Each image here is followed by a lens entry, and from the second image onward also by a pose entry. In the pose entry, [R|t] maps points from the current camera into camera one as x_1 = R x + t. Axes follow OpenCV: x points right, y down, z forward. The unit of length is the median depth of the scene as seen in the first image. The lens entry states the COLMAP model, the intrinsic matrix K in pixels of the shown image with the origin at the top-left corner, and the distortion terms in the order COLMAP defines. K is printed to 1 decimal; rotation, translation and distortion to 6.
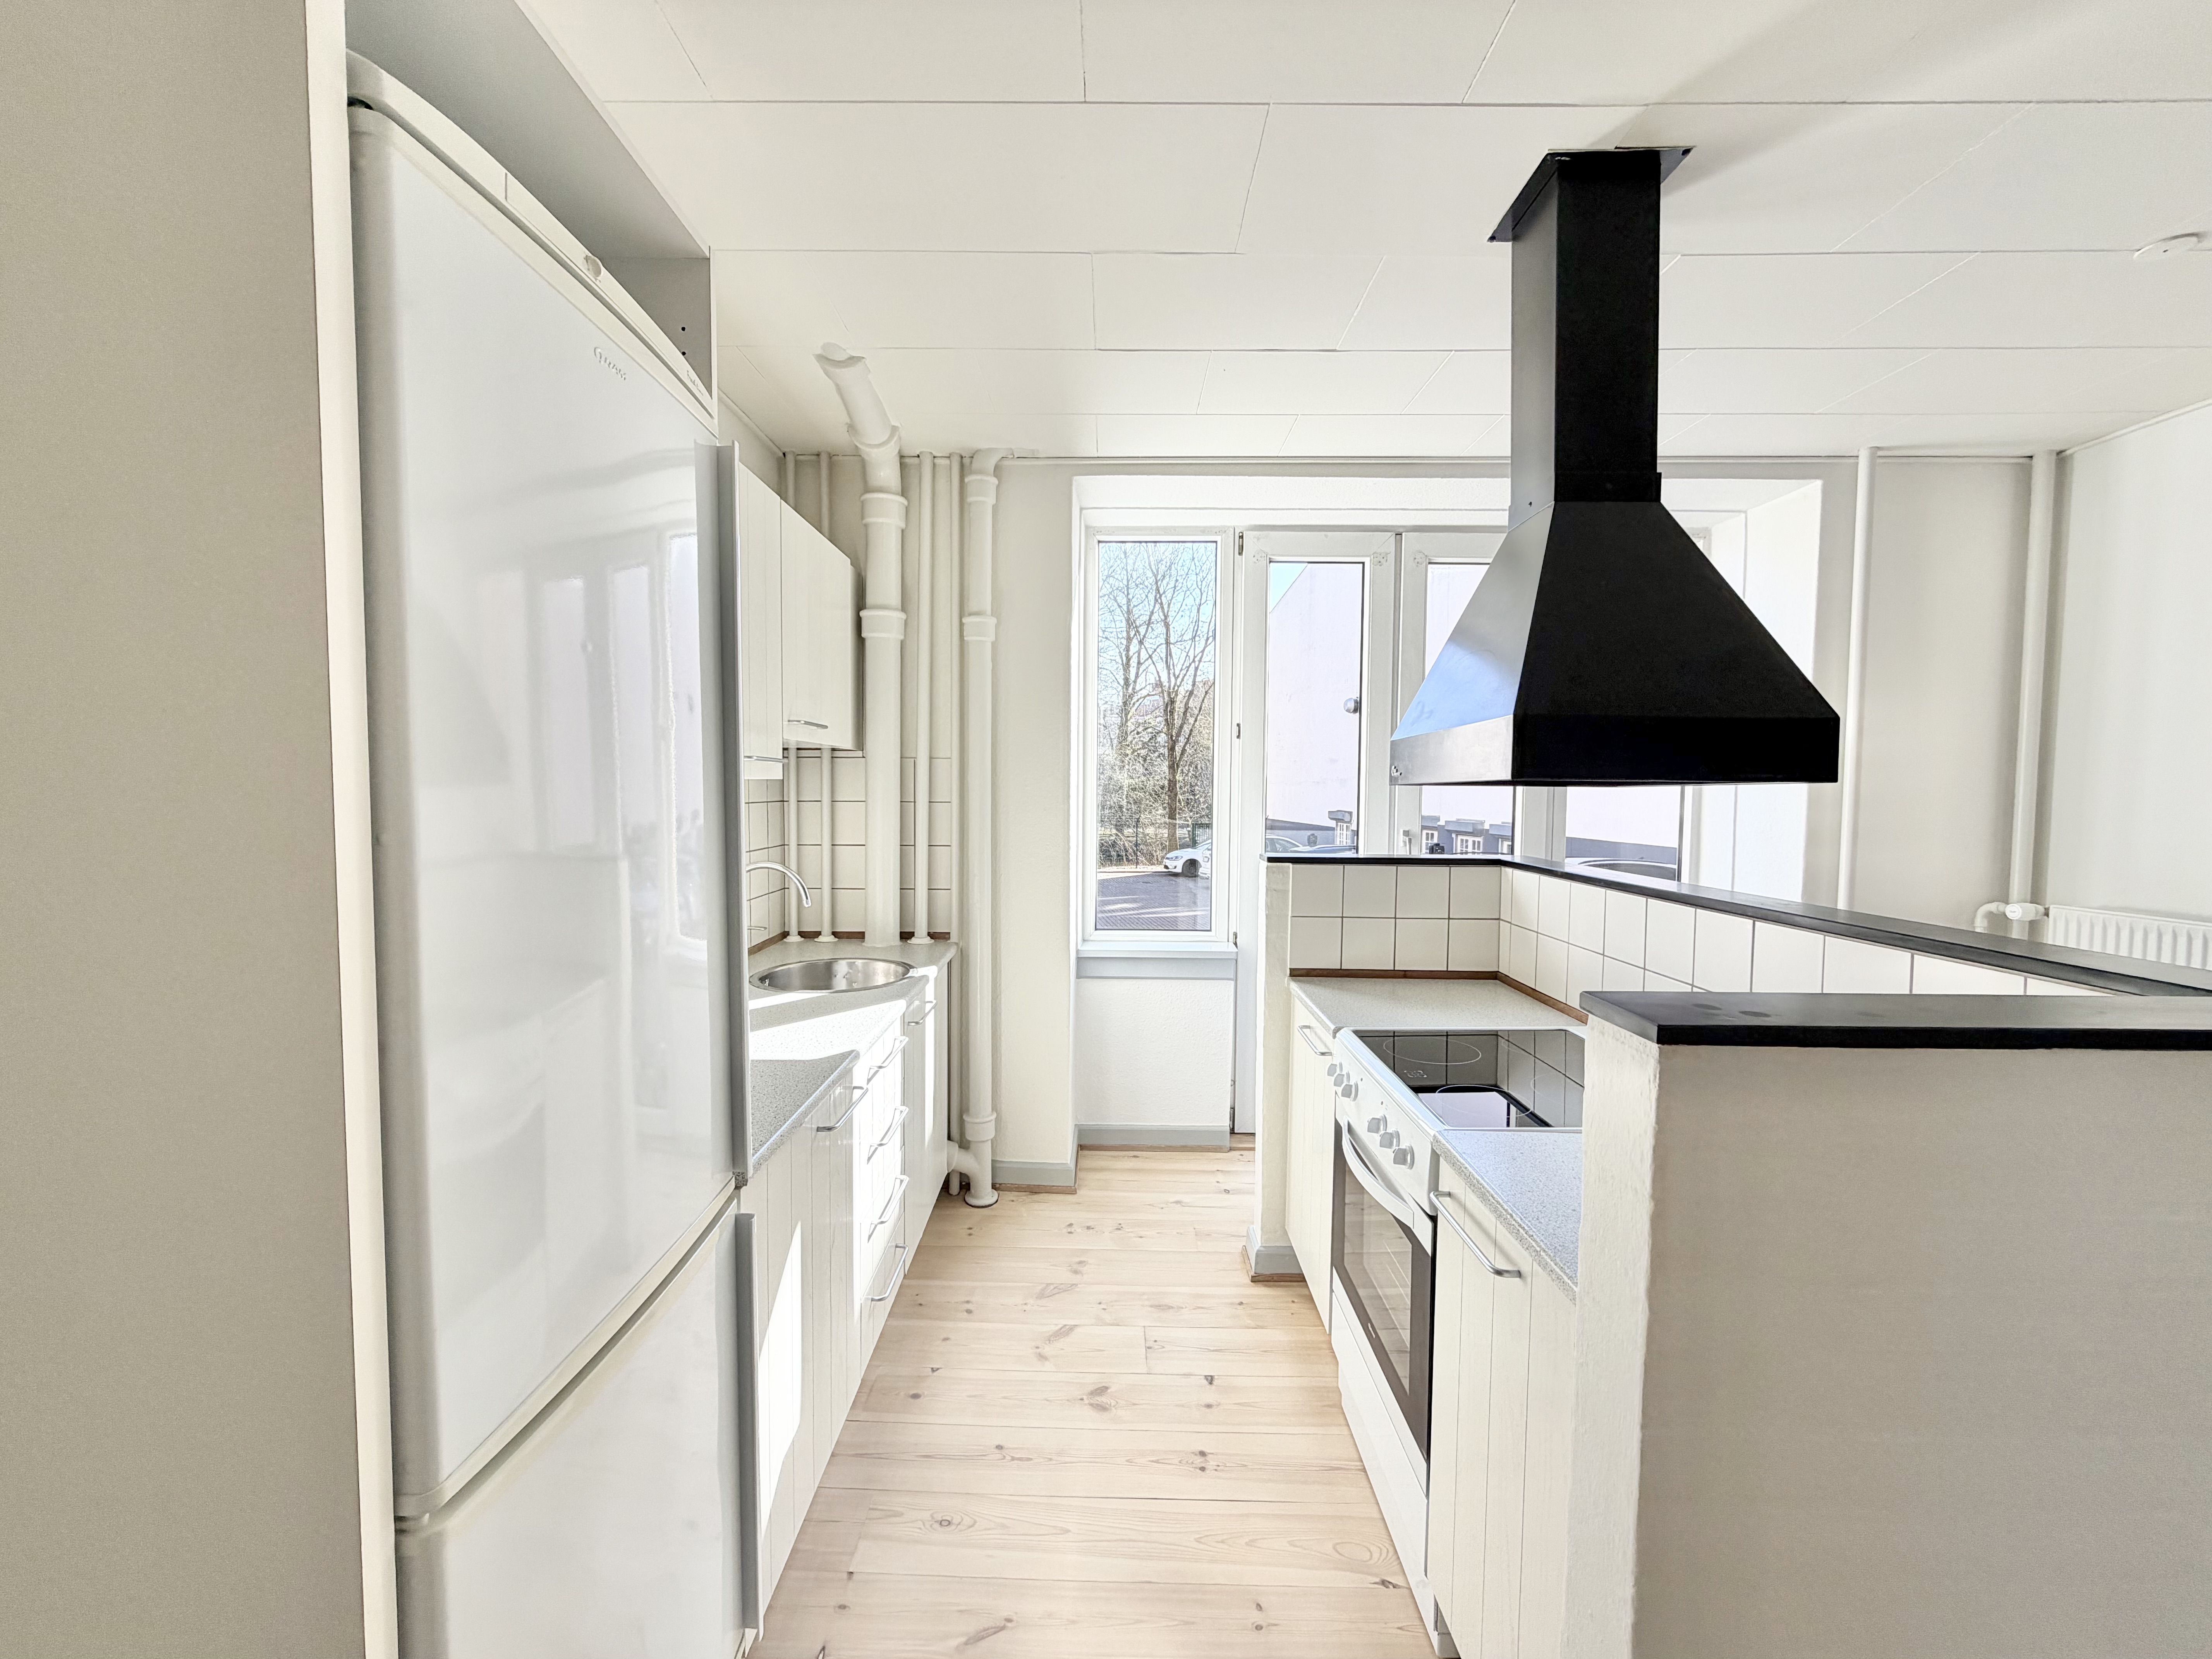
lens RADIAL K [[882.7, 0, 1096.6], [0, 882.7, 832.8], [0, 0, 1]] dist [0.001306, -0.000594]
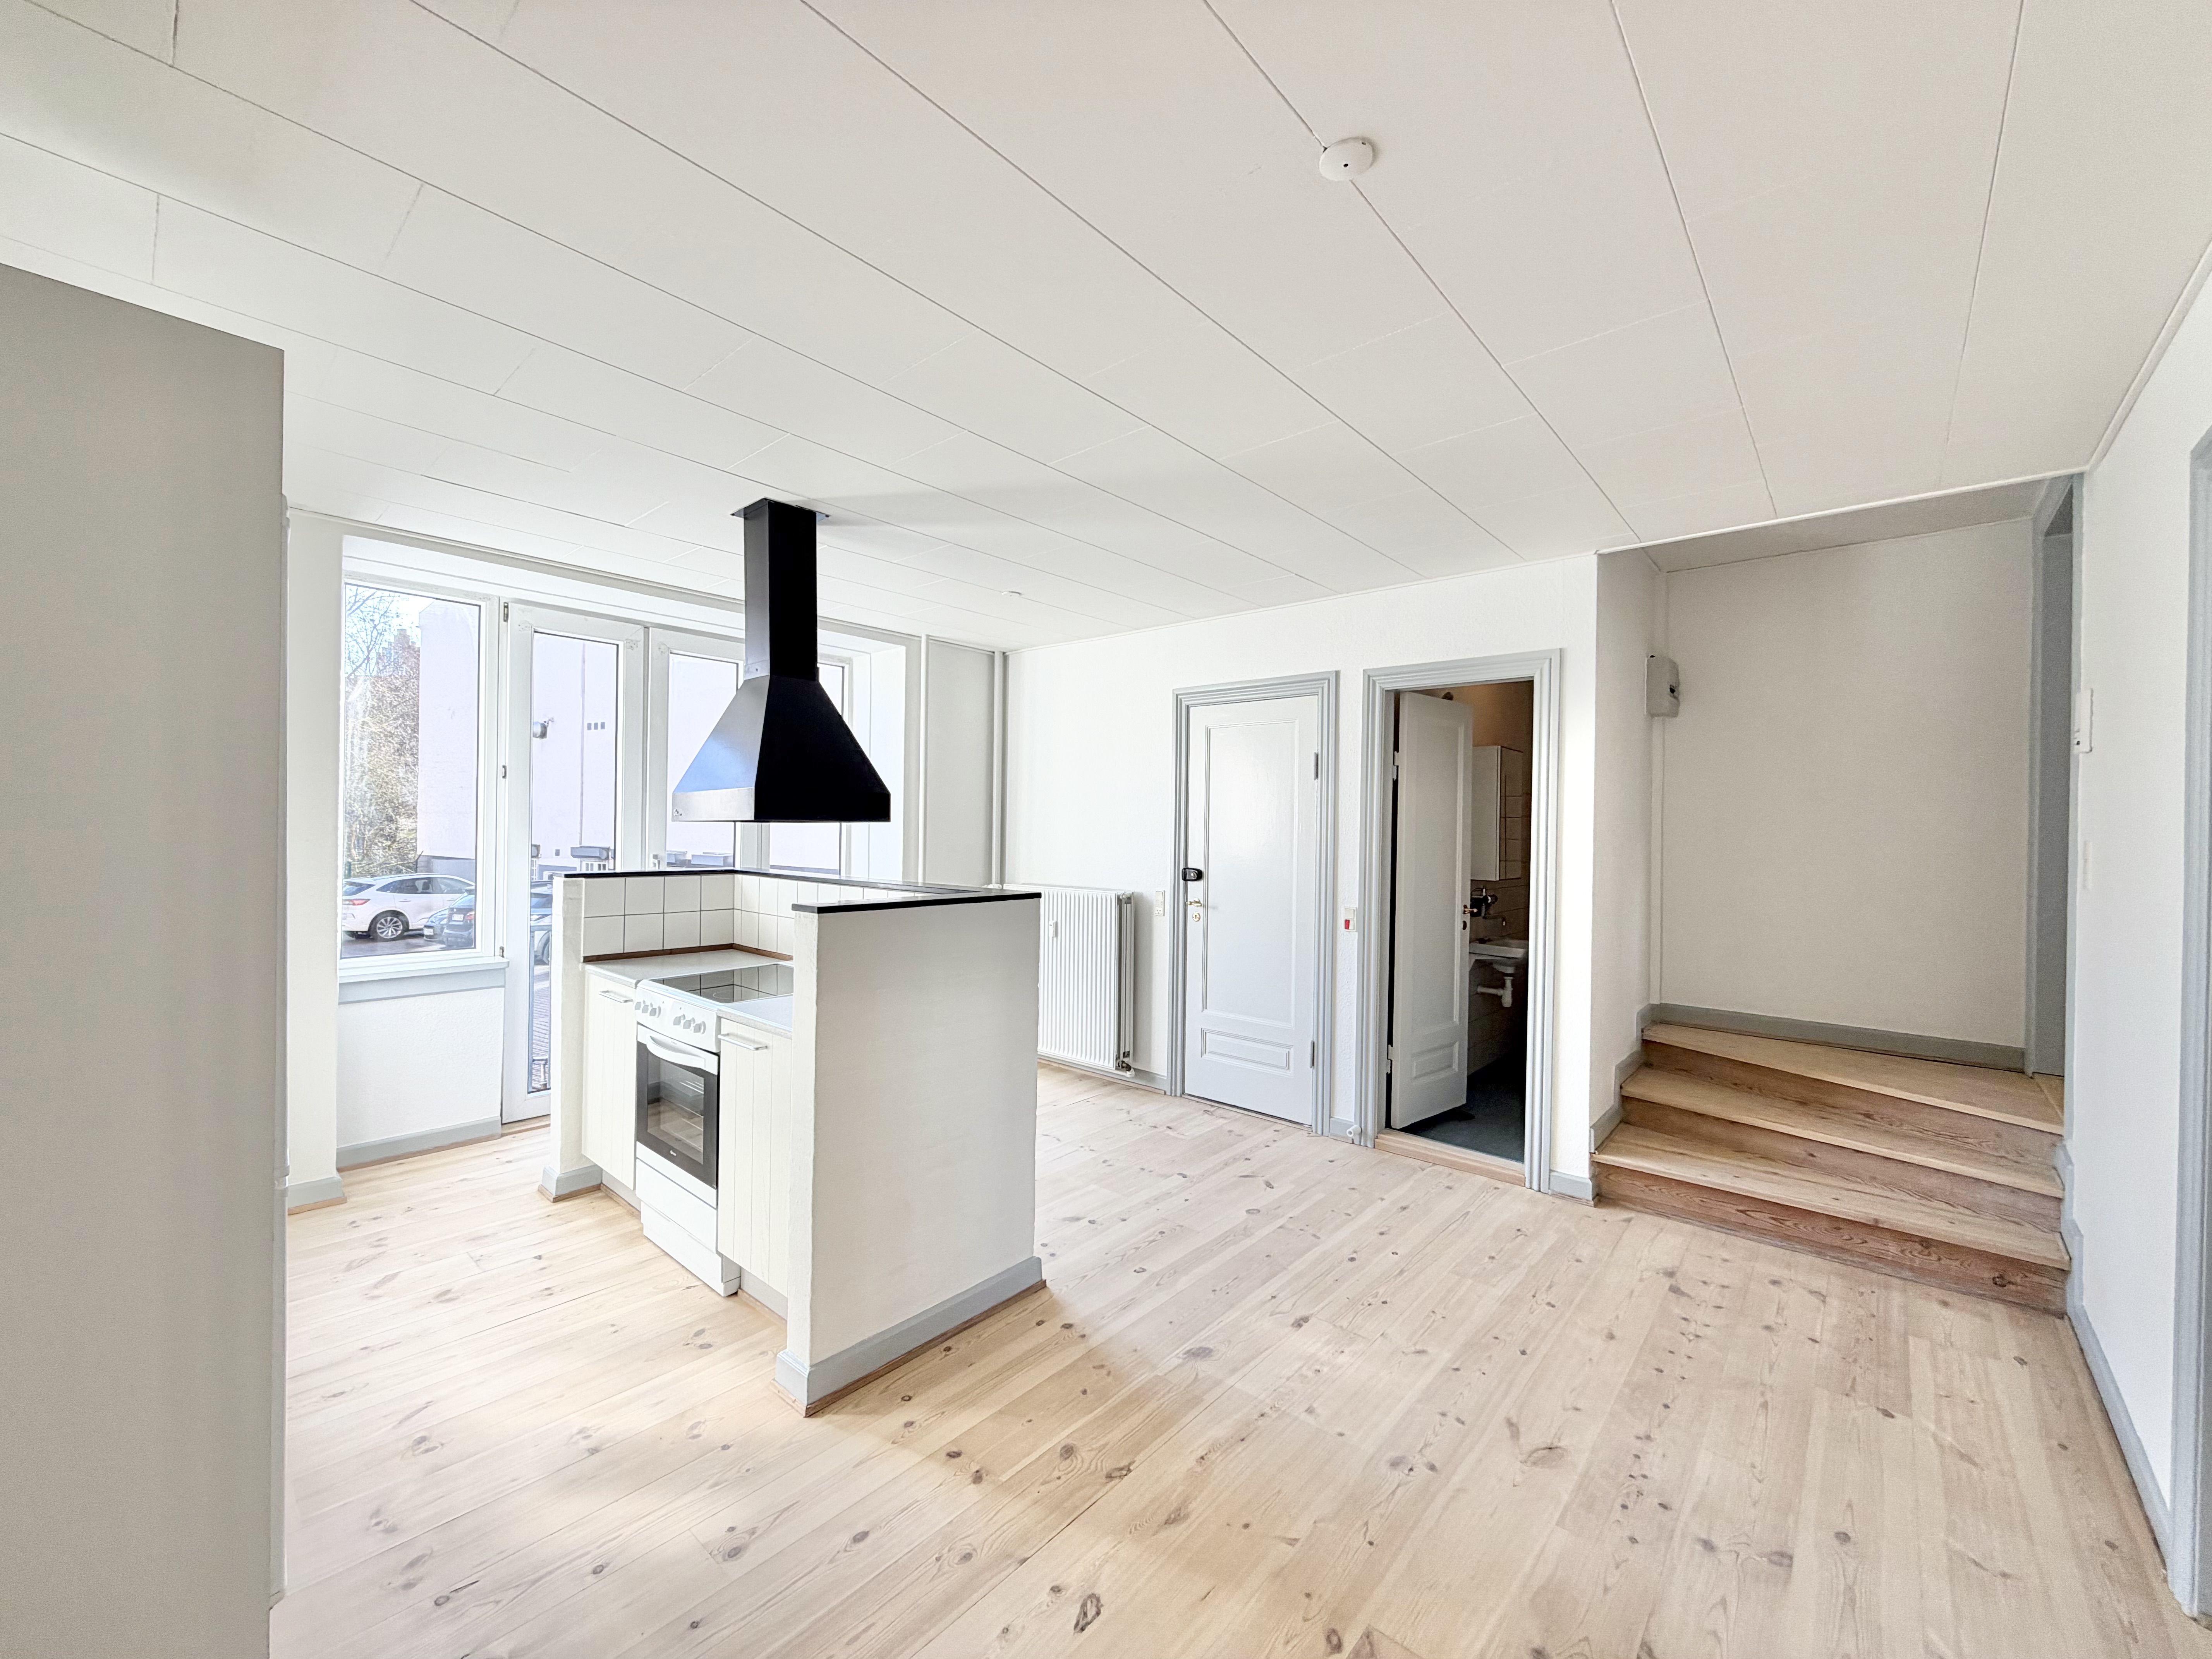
lens RADIAL K [[882.7, 0, 1090.6], [0, 882.7, 830.8], [0, 0, 1]] dist [0.001306, -0.000594]
pose [[0.661158, 0.000251, 0.750247, -0.264233], [0.028651, 0.999262, -0.025583, 0.018559], [-0.749699, 0.038410, 0.660663, -0.447920]]
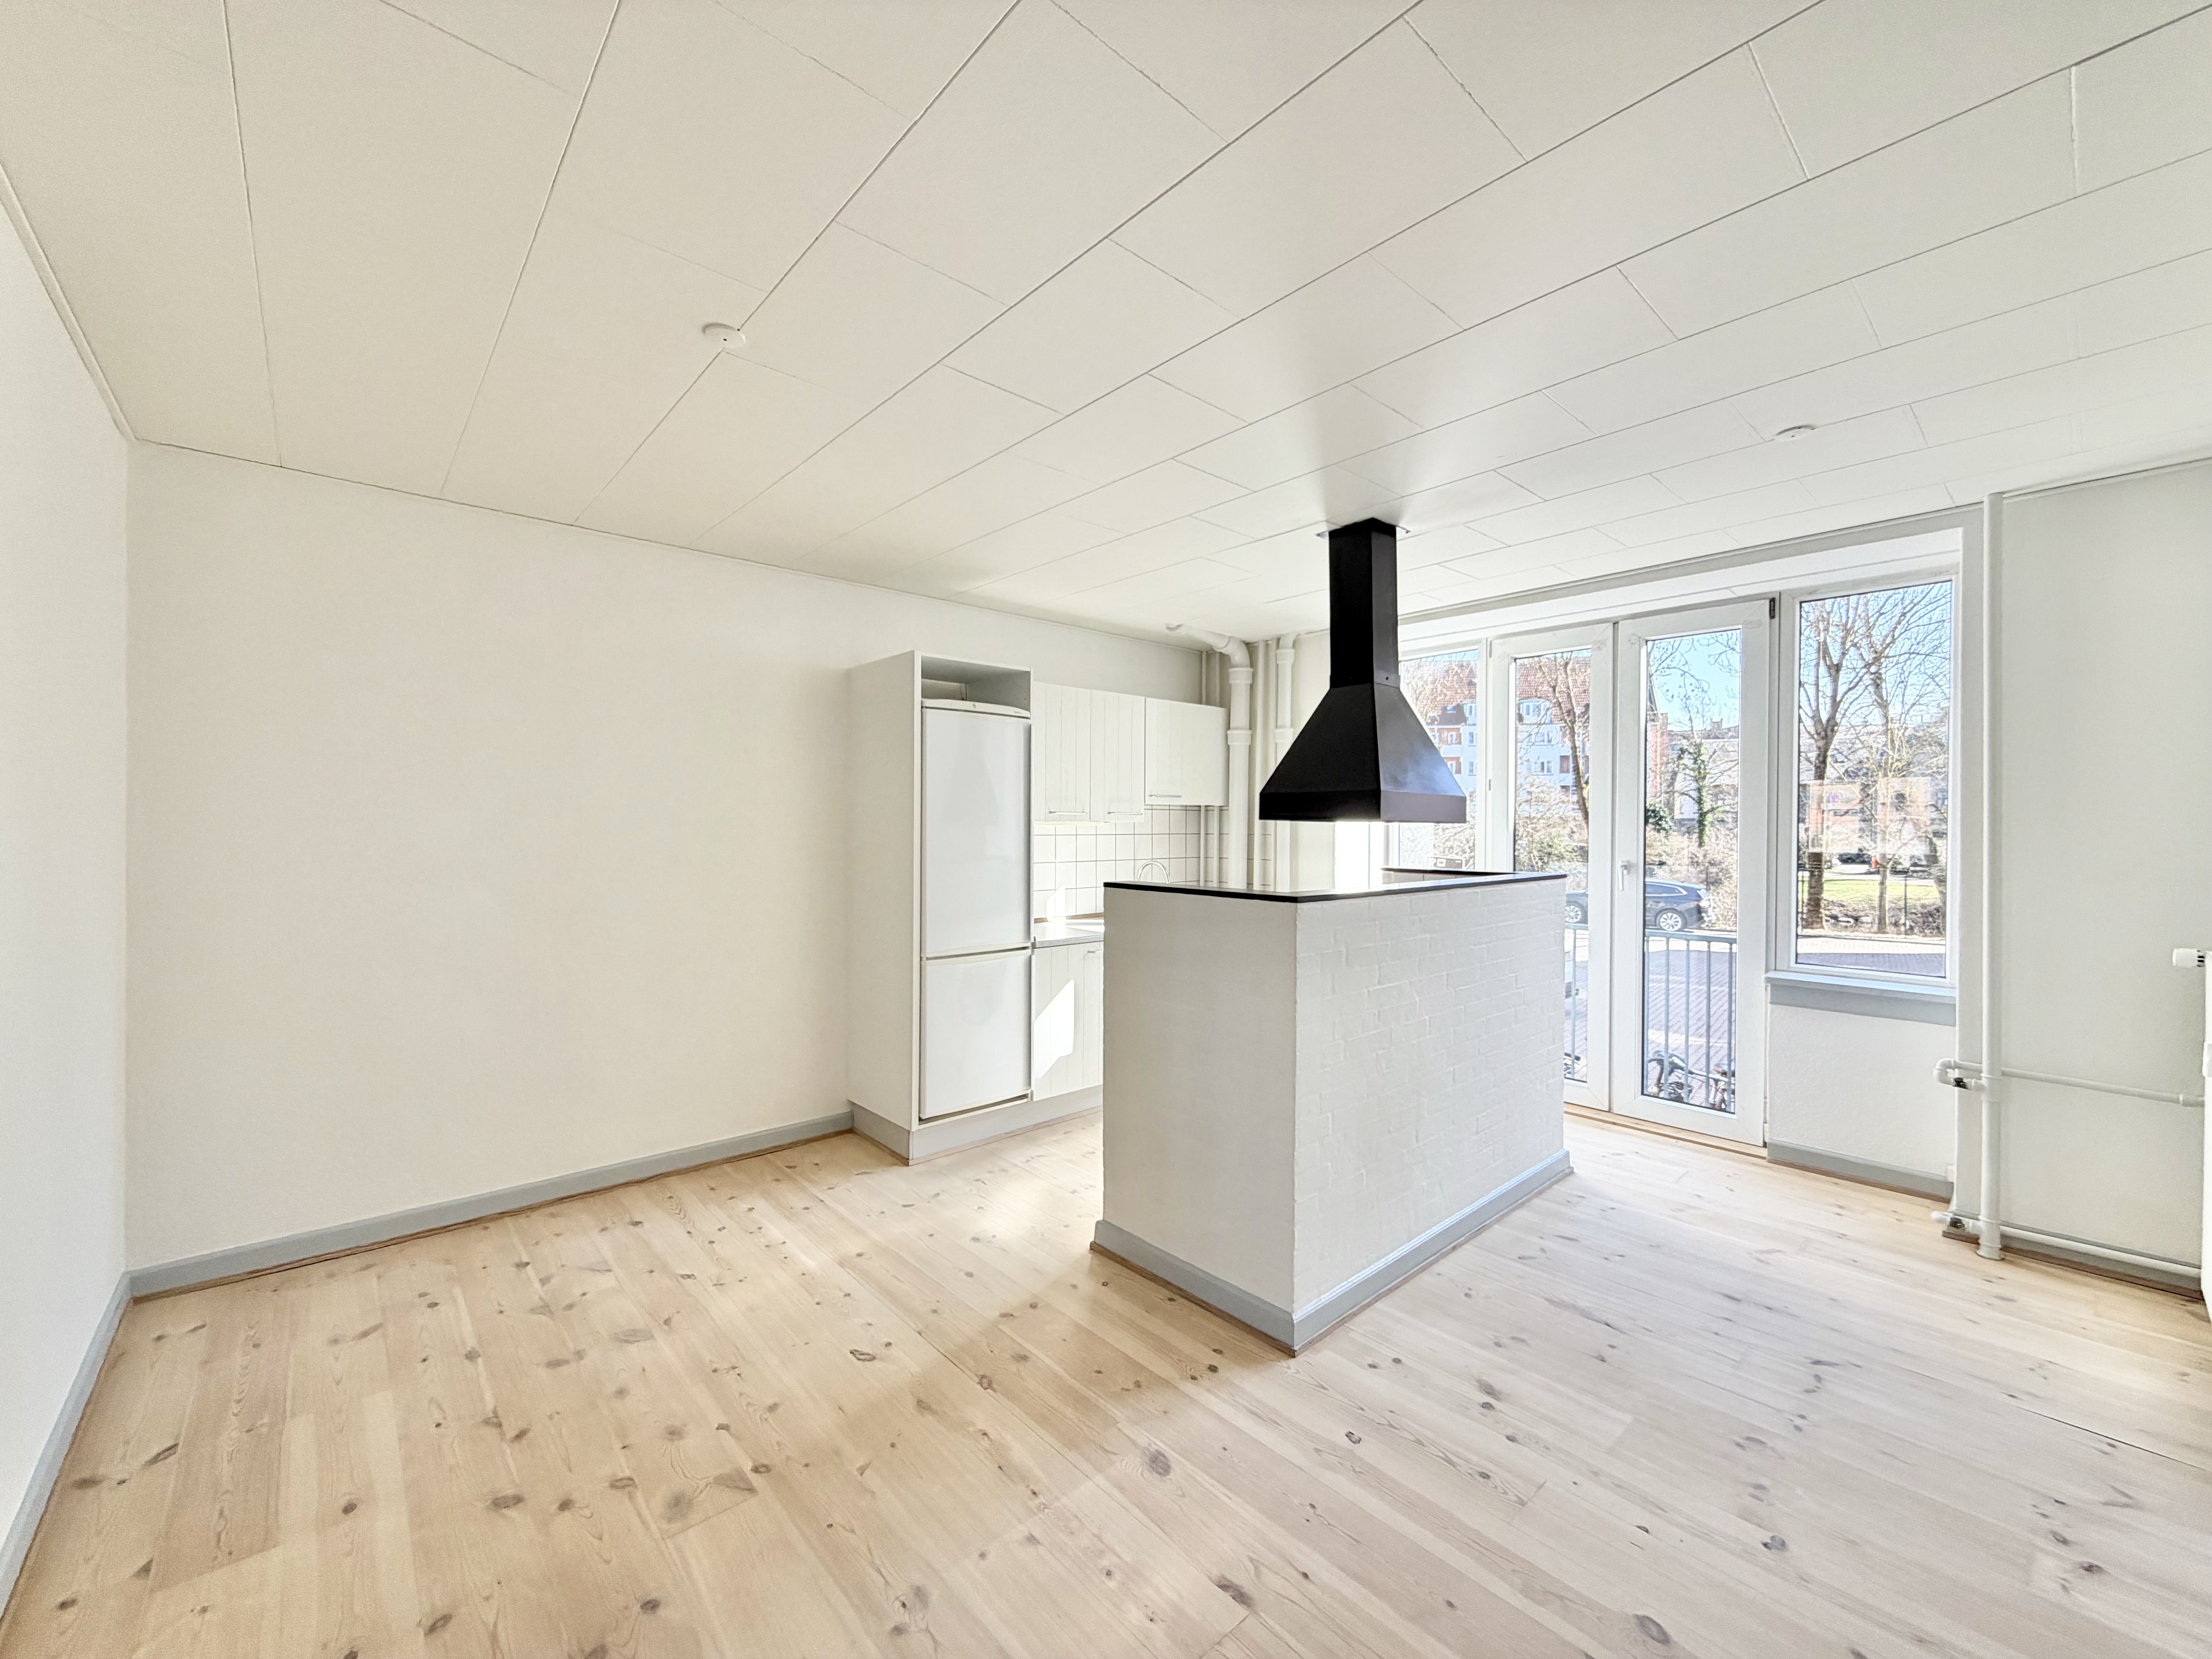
lens RADIAL K [[882.7, 0, 1103.6], [0, 882.7, 829.4], [0, 0, 1]] dist [0.001306, -0.000594]
pose [[0.670840, 0.000208, -0.741602, 1.014374], [-0.038592, 0.998655, -0.034629, 0.032938], [0.740597, 0.051850, 0.669946, -0.467825]]
